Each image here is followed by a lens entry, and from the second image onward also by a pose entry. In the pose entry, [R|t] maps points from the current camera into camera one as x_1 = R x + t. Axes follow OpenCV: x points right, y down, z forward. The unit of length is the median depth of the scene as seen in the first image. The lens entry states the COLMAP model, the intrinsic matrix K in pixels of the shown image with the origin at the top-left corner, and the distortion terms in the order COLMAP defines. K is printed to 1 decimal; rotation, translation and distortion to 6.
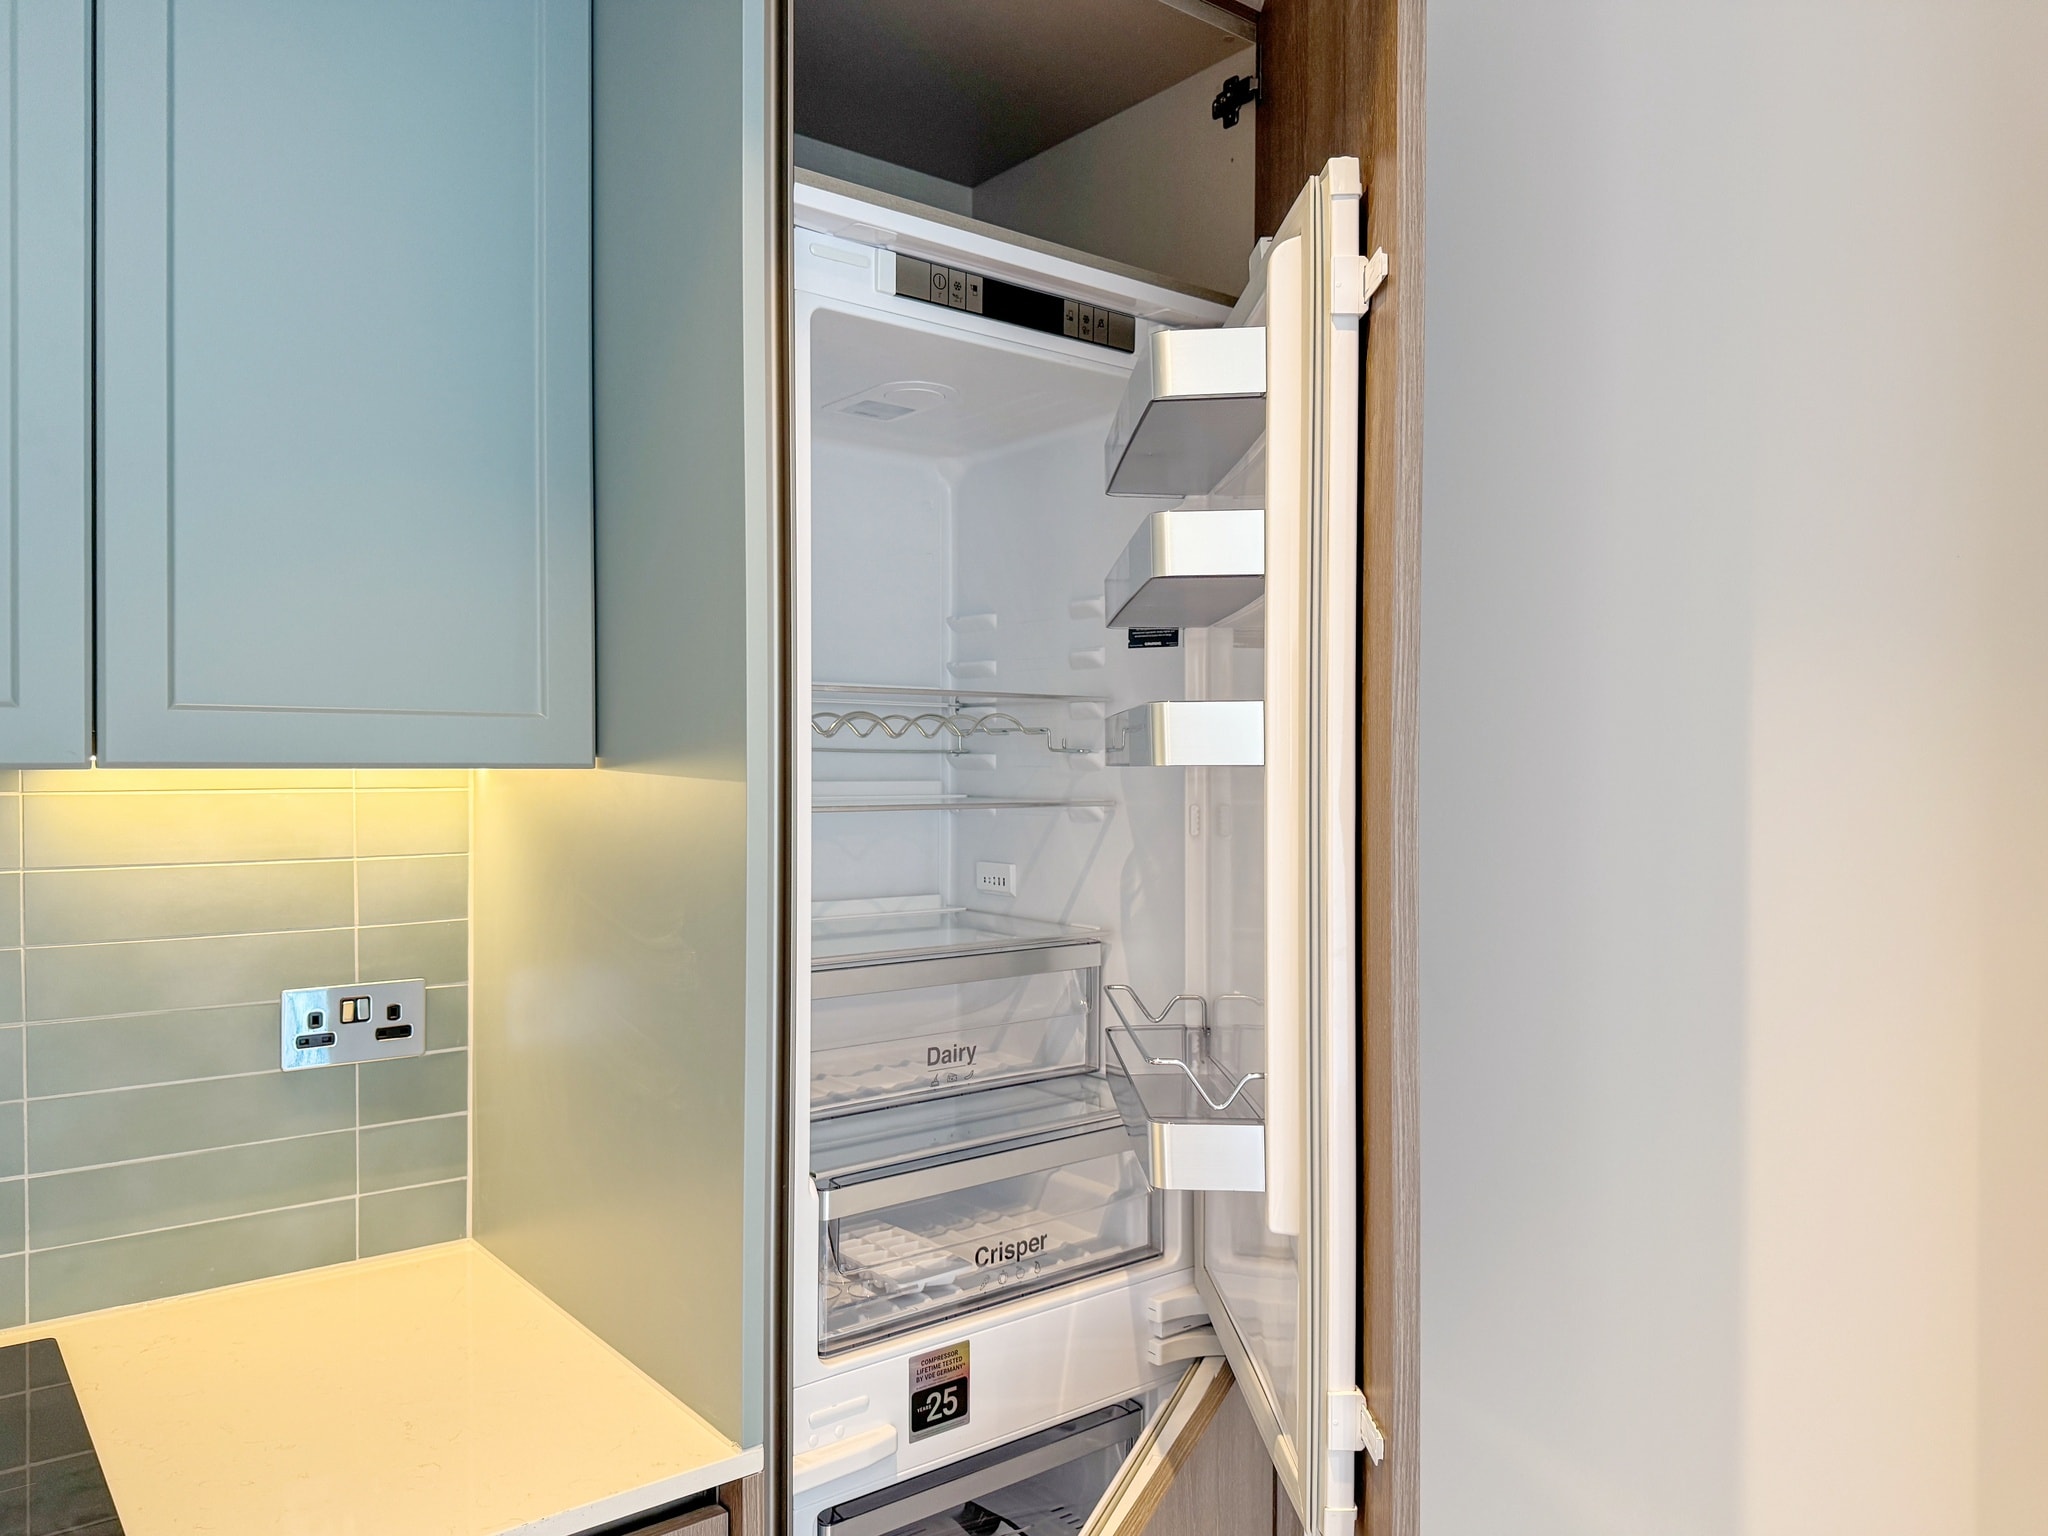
lens RADIAL K [[1460.2, 0, 1018.2], [0, 1460.2, 763.6], [0, 0, 1]] dist [0.024677, -0.037607]
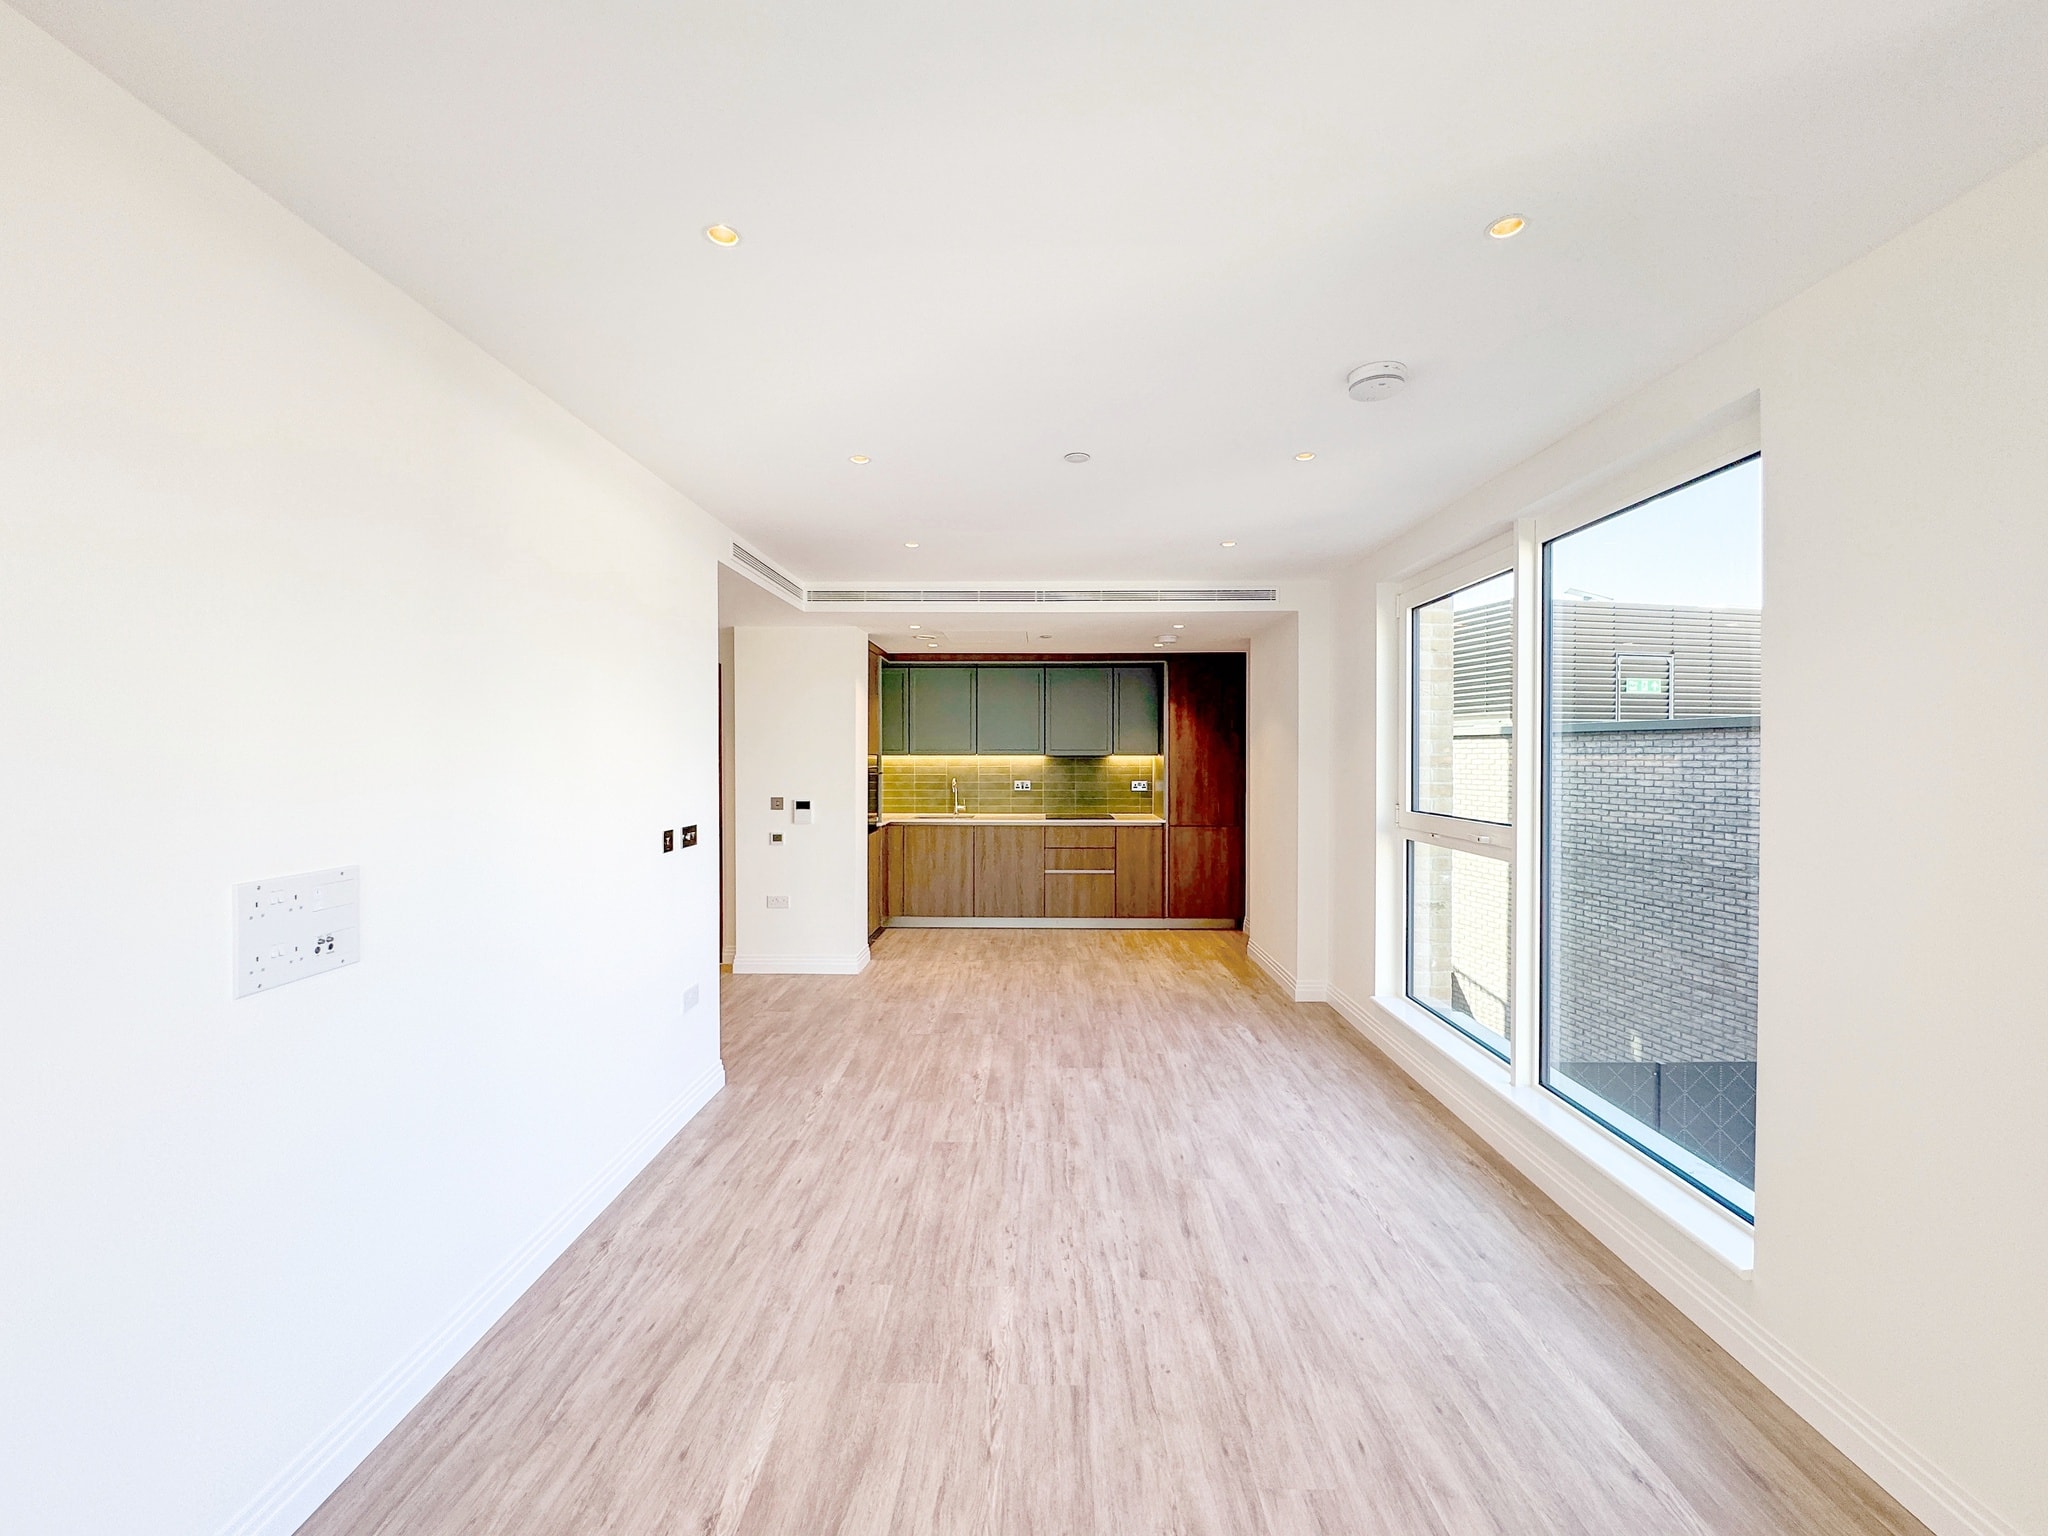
lens RADIAL K [[825.8, 0, 1028.2], [0, 825.8, 761.4], [0, 0, 1]] dist [-0.001022, -0.000051]
pose [[0.771678, 0.004340, -0.635999, 2.076727], [0.006633, 0.999867, 0.014871, -0.035519], [0.635979, -0.015694, 0.771547, -3.077228]]
